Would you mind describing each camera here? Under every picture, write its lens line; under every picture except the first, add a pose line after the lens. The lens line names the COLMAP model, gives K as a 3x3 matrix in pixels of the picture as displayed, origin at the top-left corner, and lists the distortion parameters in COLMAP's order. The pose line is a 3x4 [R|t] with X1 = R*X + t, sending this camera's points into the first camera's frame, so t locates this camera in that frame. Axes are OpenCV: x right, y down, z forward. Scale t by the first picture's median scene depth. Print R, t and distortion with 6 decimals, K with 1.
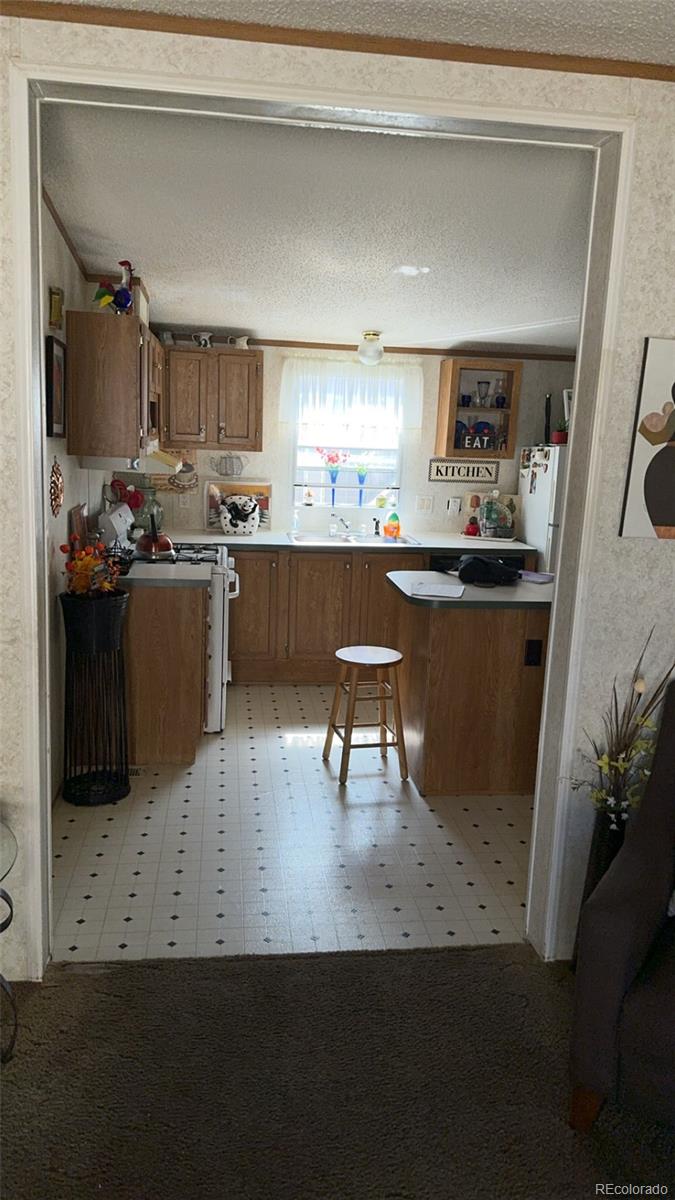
lens RADIAL K [[921.8, 0, 337.5], [0, 921.8, 600.0], [0, 0, 1]] dist [0.107721, -0.322331]
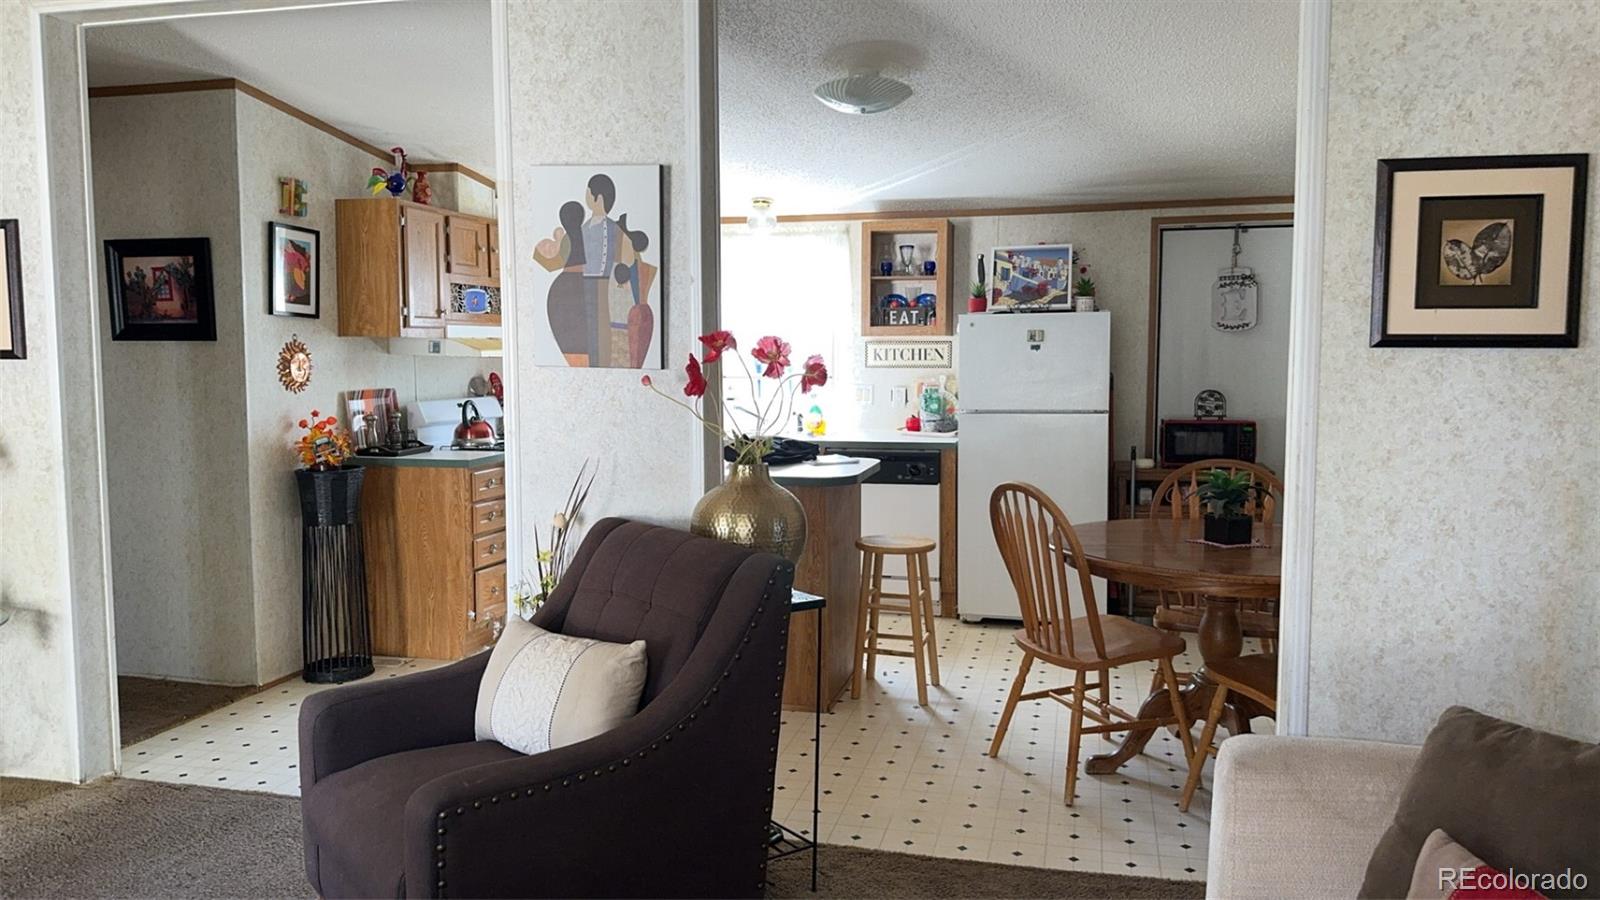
lens RADIAL K [[1233.3, 0, 800.0], [0, 1233.3, 450.0], [0, 0, 1]] dist [-0.003097, -0.001741]
pose [[0.933354, -0.011885, -0.358761, 0.462779], [-0.027892, 0.994029, -0.105494, 0.066999], [0.357873, 0.108469, 0.927449, -0.042789]]
